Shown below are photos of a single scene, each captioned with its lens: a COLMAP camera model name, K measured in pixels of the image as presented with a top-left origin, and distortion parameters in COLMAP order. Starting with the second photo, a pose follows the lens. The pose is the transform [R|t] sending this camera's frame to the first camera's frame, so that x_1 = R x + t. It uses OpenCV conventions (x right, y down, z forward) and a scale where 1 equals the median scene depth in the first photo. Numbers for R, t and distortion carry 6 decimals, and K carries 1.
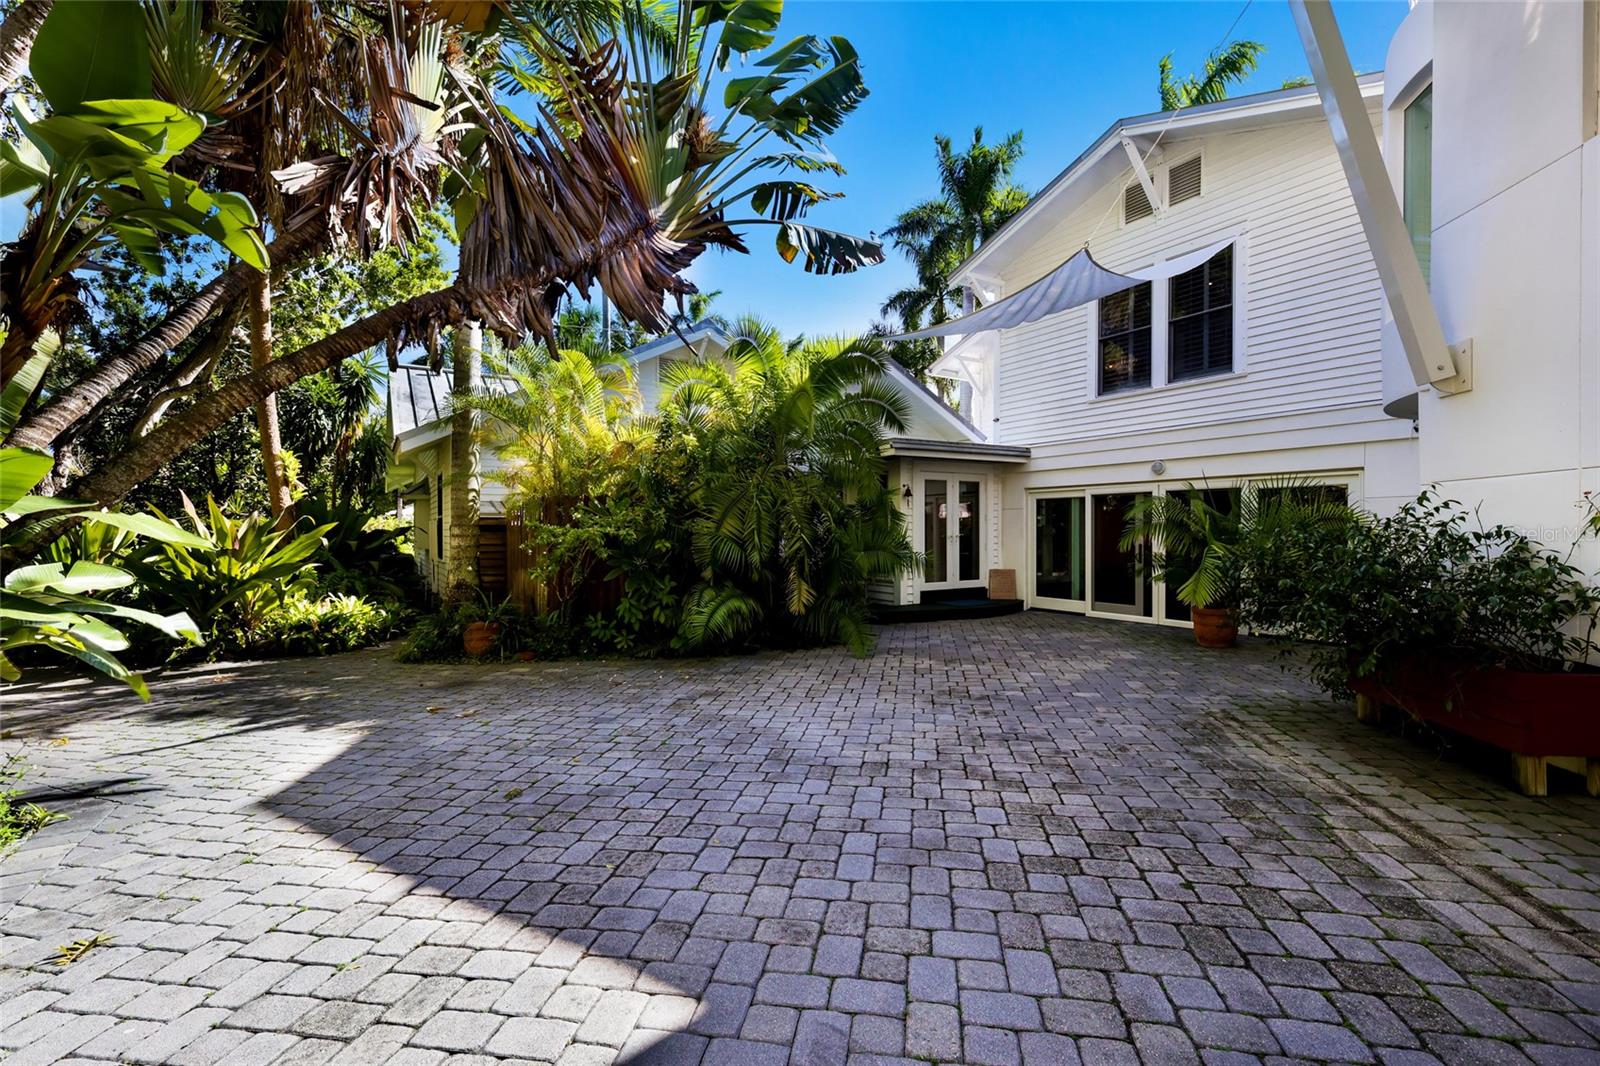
lens RADIAL K [[699.5, 0, 797.2], [0, 699.5, 534.2], [0, 0, 1]] dist [0.007963, -0.000168]
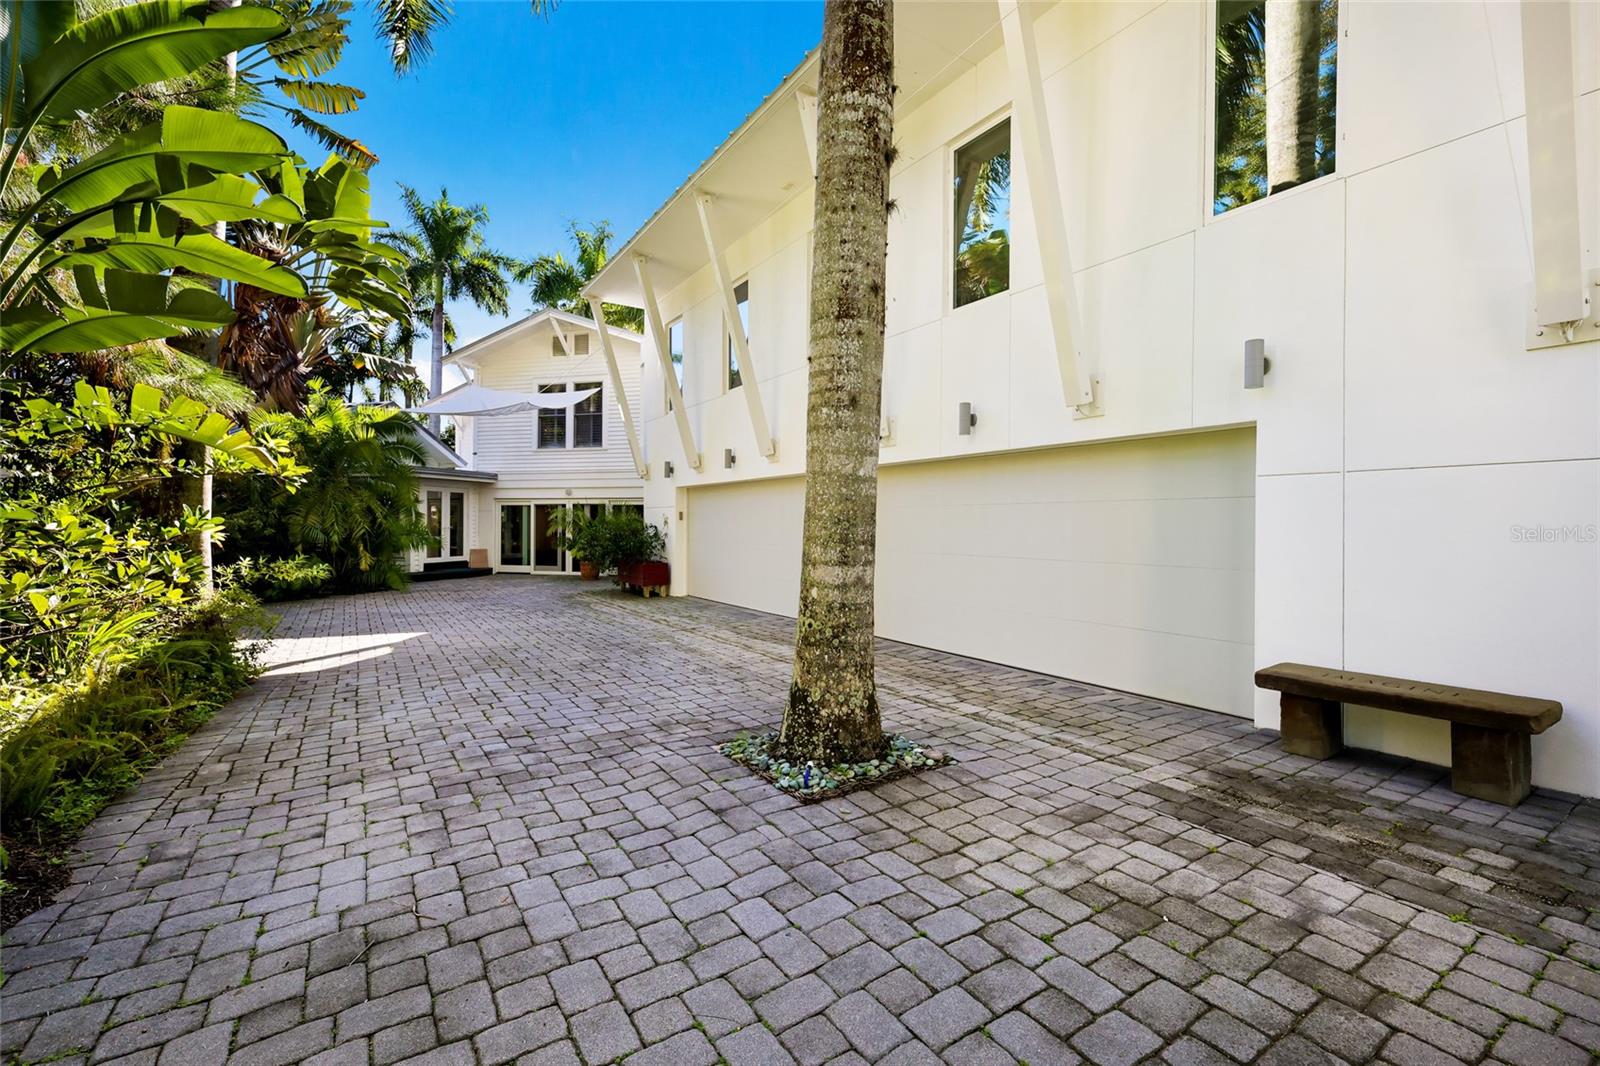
lens RADIAL K [[699.5, 0, 795.4], [0, 699.5, 529.7], [0, 0, 1]] dist [0.007963, -0.000168]
pose [[0.739973, 0.002835, 0.672631, -0.282324], [-0.002757, 0.999996, -0.001181, 0.007811], [-0.672631, -0.000981, 0.739977, -0.759800]]
